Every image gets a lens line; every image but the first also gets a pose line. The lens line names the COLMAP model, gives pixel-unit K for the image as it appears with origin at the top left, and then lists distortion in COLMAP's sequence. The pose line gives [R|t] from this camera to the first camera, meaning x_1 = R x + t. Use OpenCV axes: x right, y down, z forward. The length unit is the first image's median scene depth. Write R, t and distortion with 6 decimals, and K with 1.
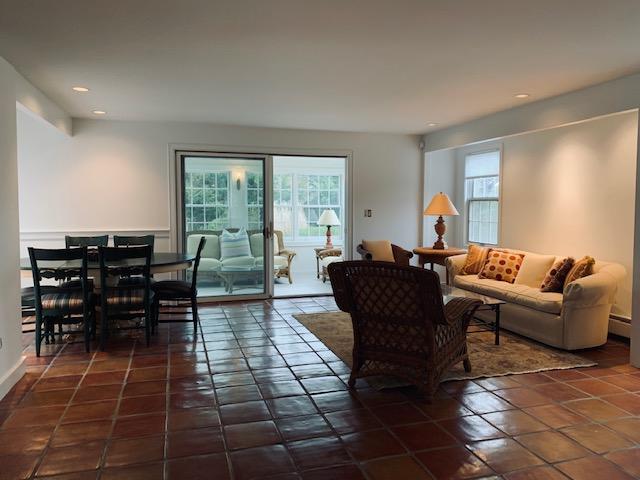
lens RADIAL K [[487.0, 0, 320.0], [0, 487.0, 240.0], [0, 0, 1]] dist [0.081457, -0.119100]
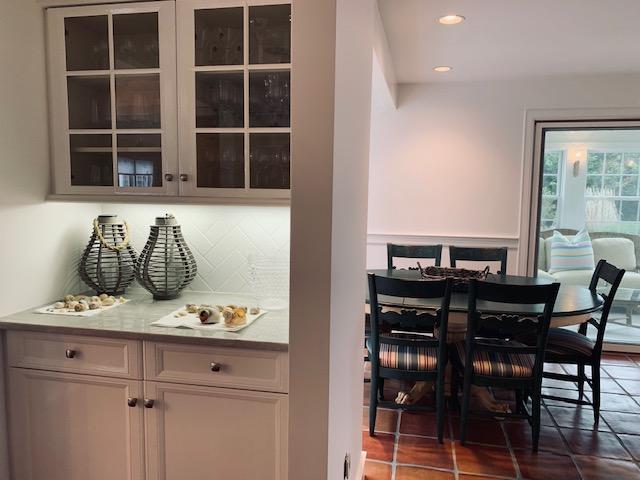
lens RADIAL K [[487.0, 0, 320.0], [0, 487.0, 240.0], [0, 0, 1]] dist [0.081457, -0.119100]
pose [[0.877080, 0.057913, -0.476840, -0.234535], [-0.042127, 0.998154, 0.043741, -0.038769], [0.478493, -0.018277, 0.877901, 0.275751]]
